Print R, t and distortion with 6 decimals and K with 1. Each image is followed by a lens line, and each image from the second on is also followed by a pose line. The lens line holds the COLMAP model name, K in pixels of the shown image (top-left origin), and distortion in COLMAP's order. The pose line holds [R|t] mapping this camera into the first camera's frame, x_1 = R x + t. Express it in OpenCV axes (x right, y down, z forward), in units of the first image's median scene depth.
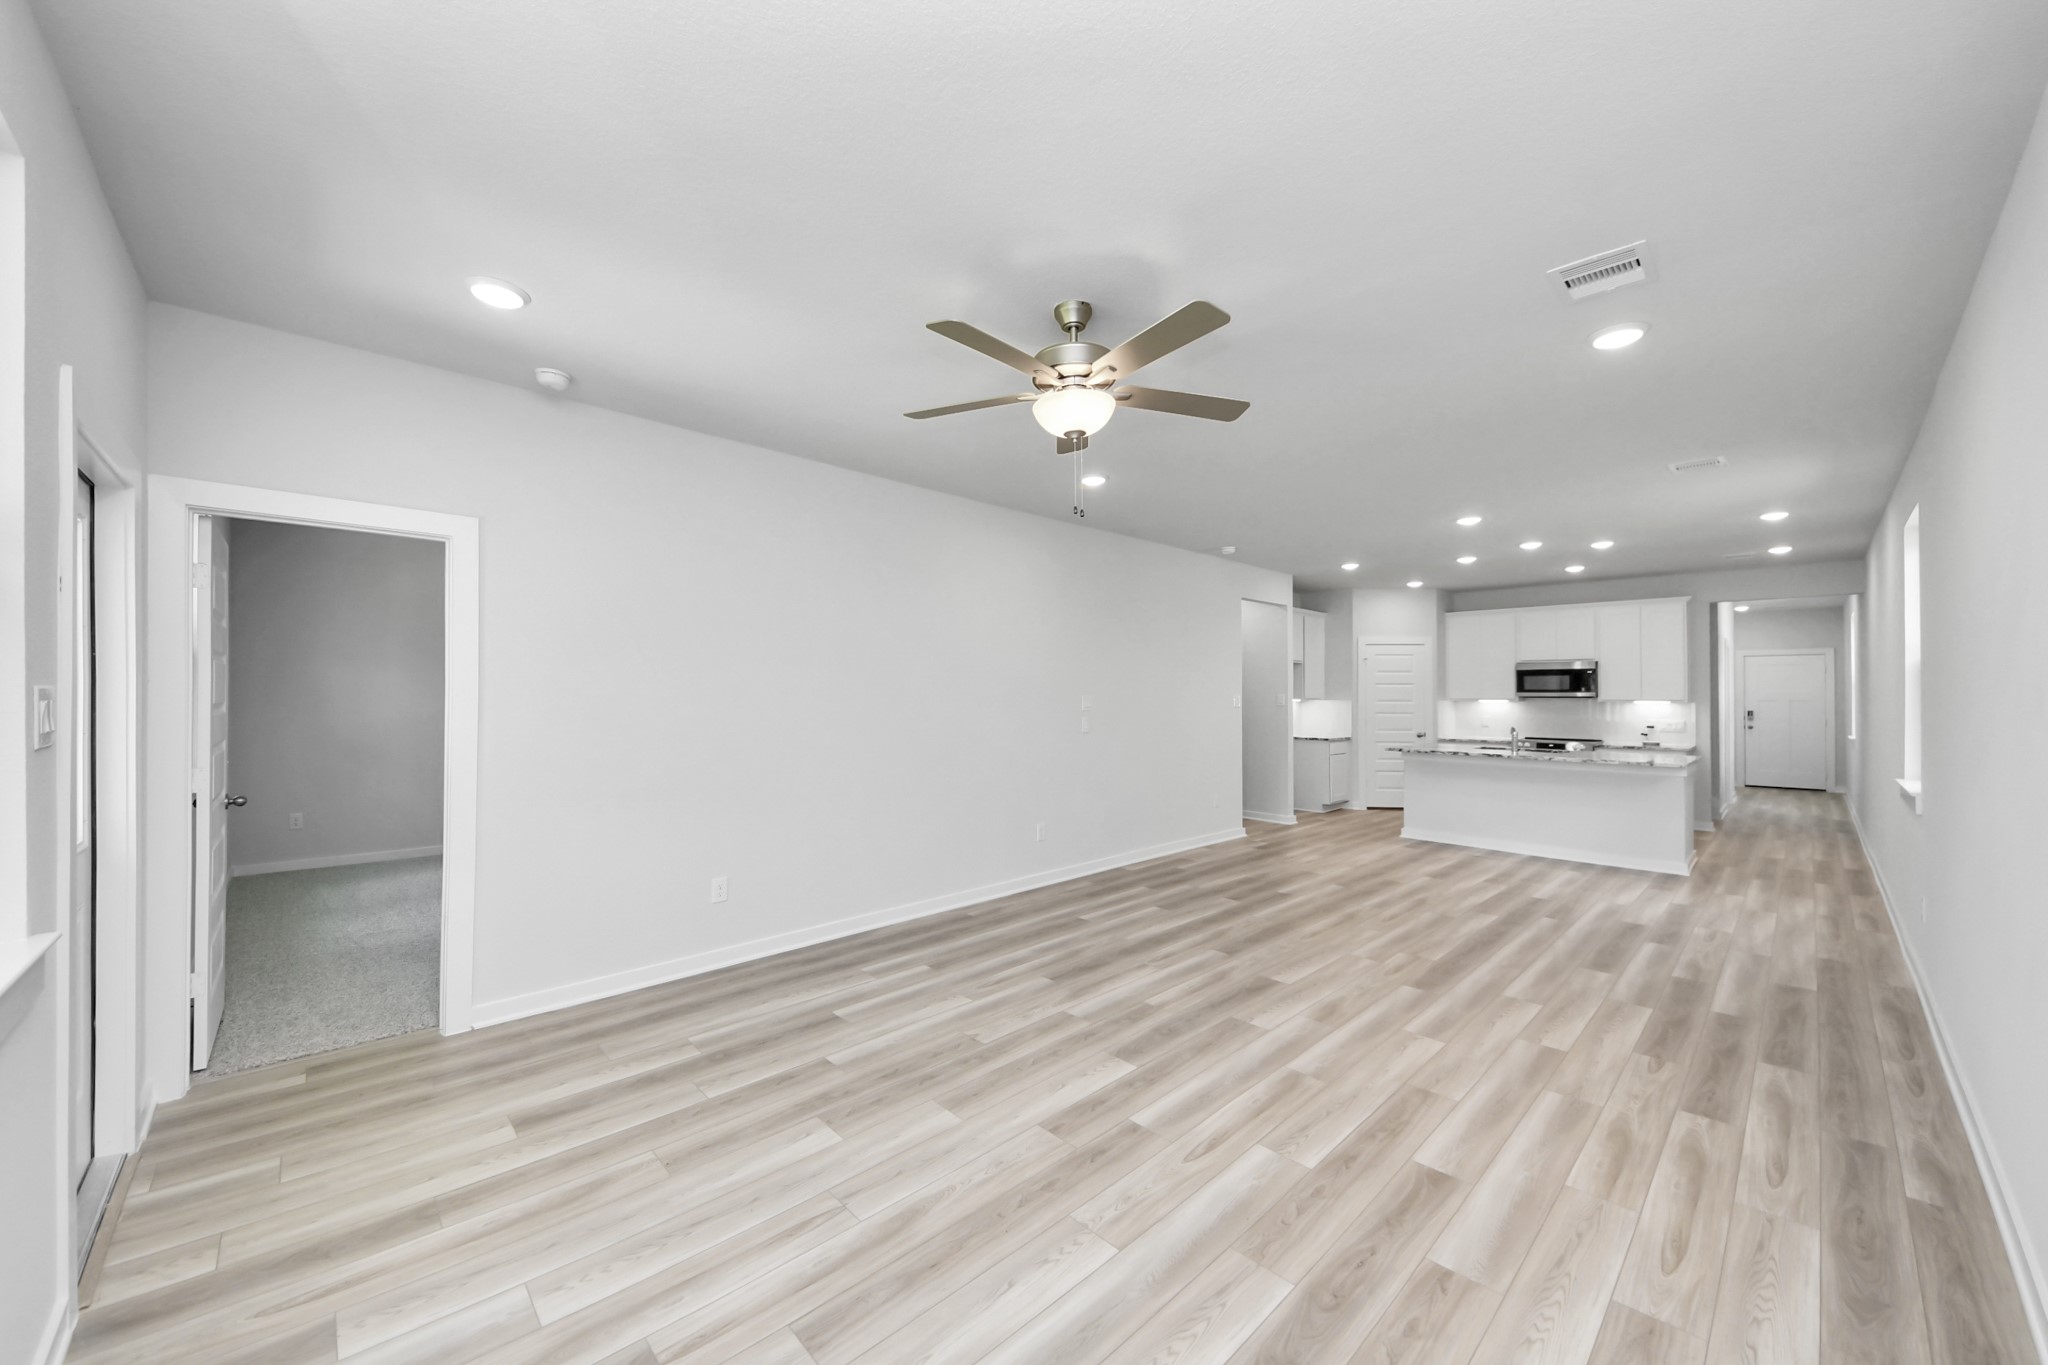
lens RADIAL K [[750.4, 0, 1011.8], [0, 750.4, 678.1], [0, 0, 1]] dist [0.022619, -0.021184]
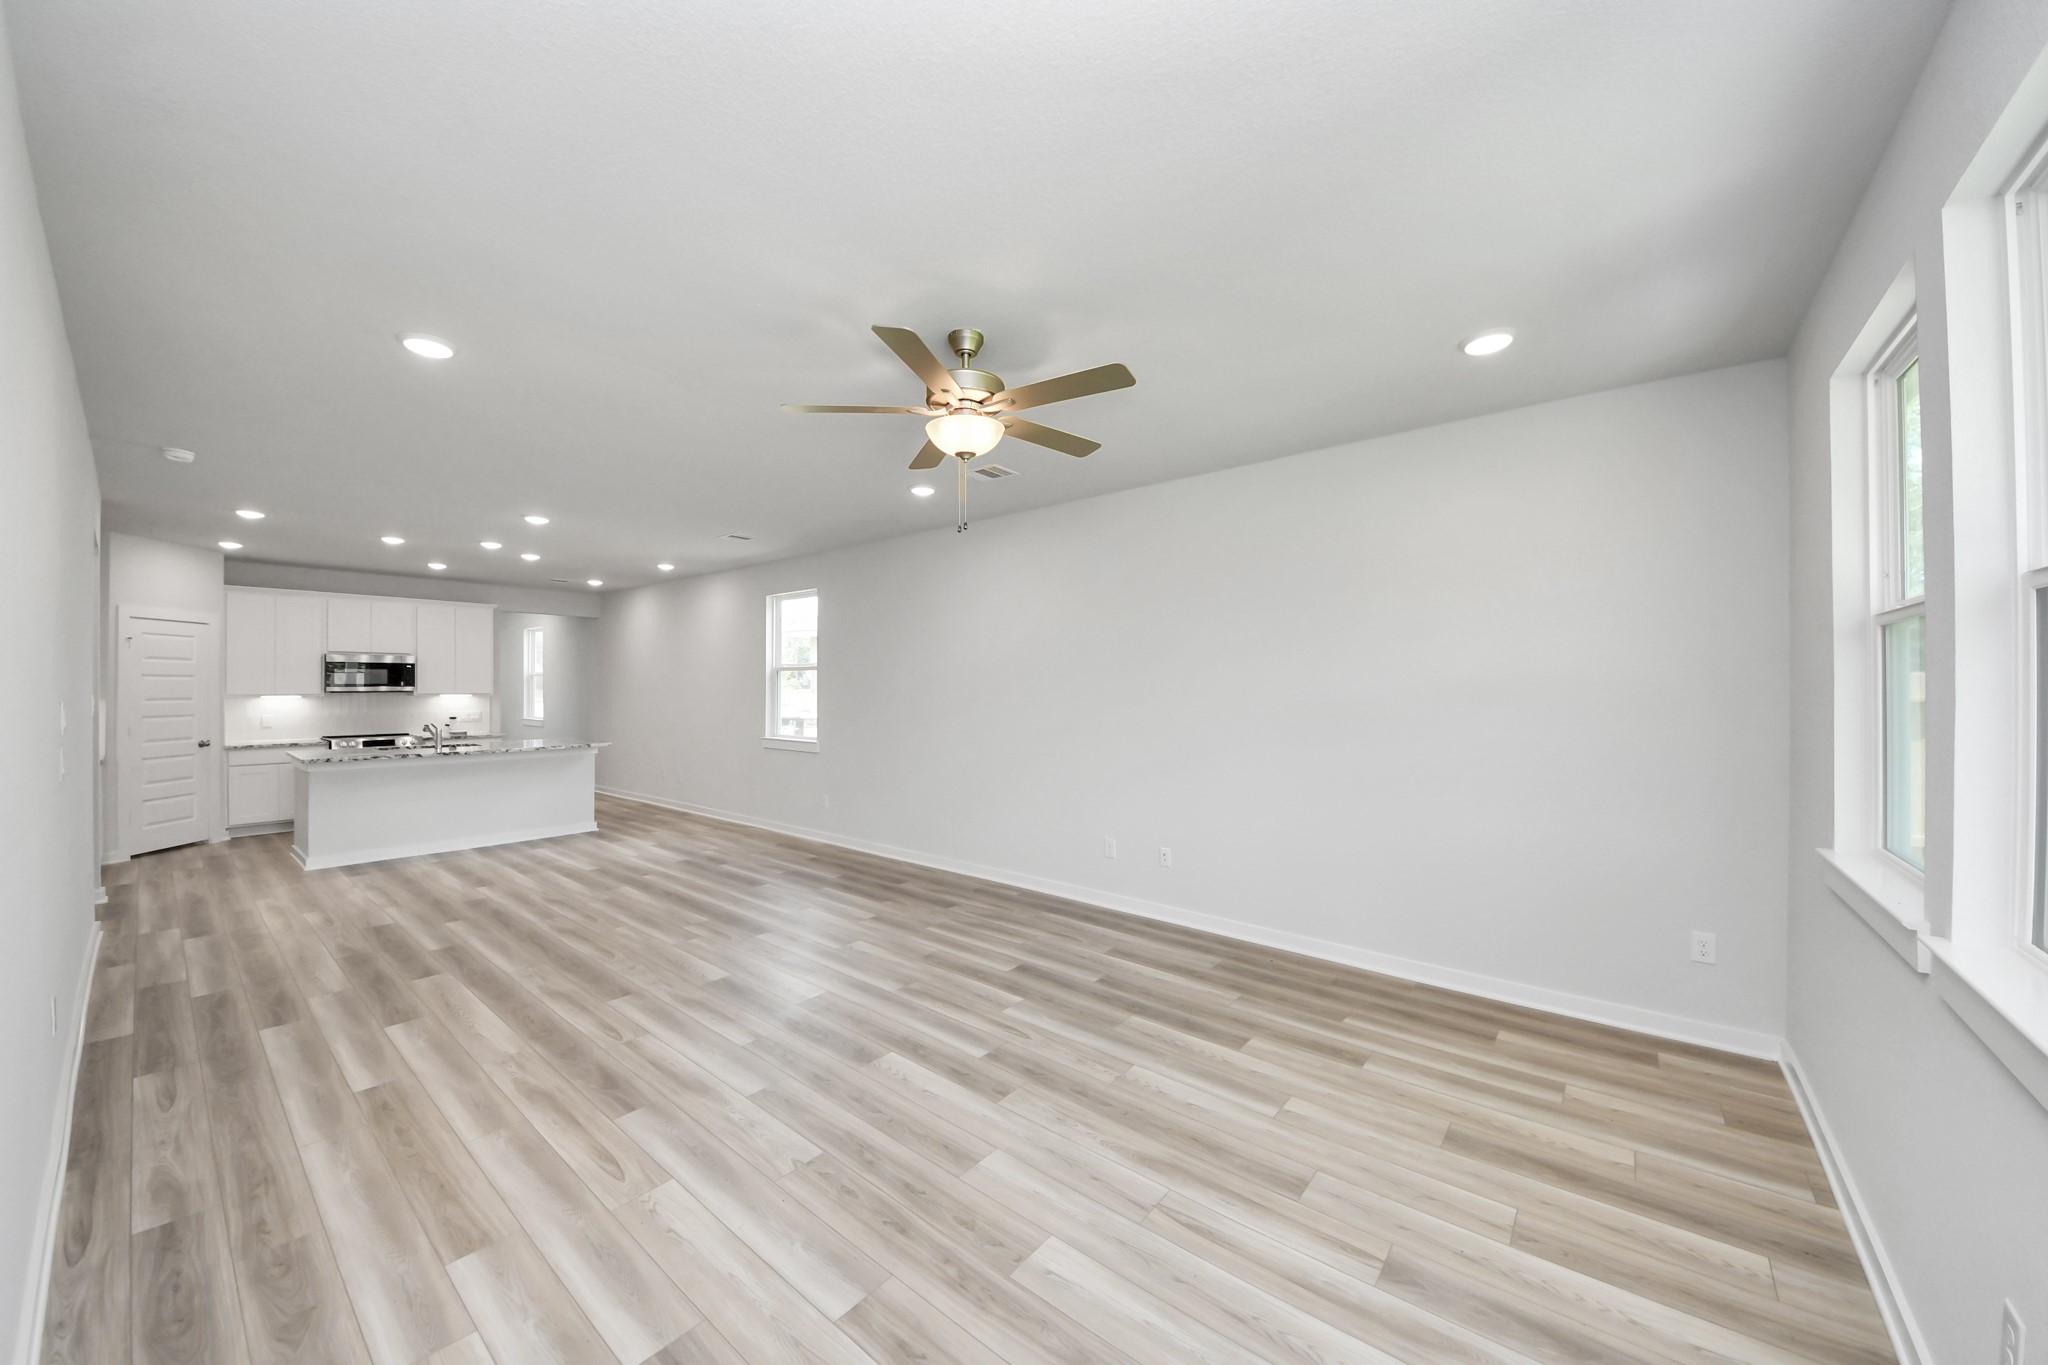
lens RADIAL K [[718.2, 0, 1011.0], [0, 718.2, 678.4], [0, 0, 1]] dist [-0.001718, -0.006613]
pose [[-0.121882, 0.003946, 0.992537, -0.620010], [-0.016183, 0.999851, -0.005963, 0.001205], [-0.992413, -0.016789, -0.121800, 0.710631]]
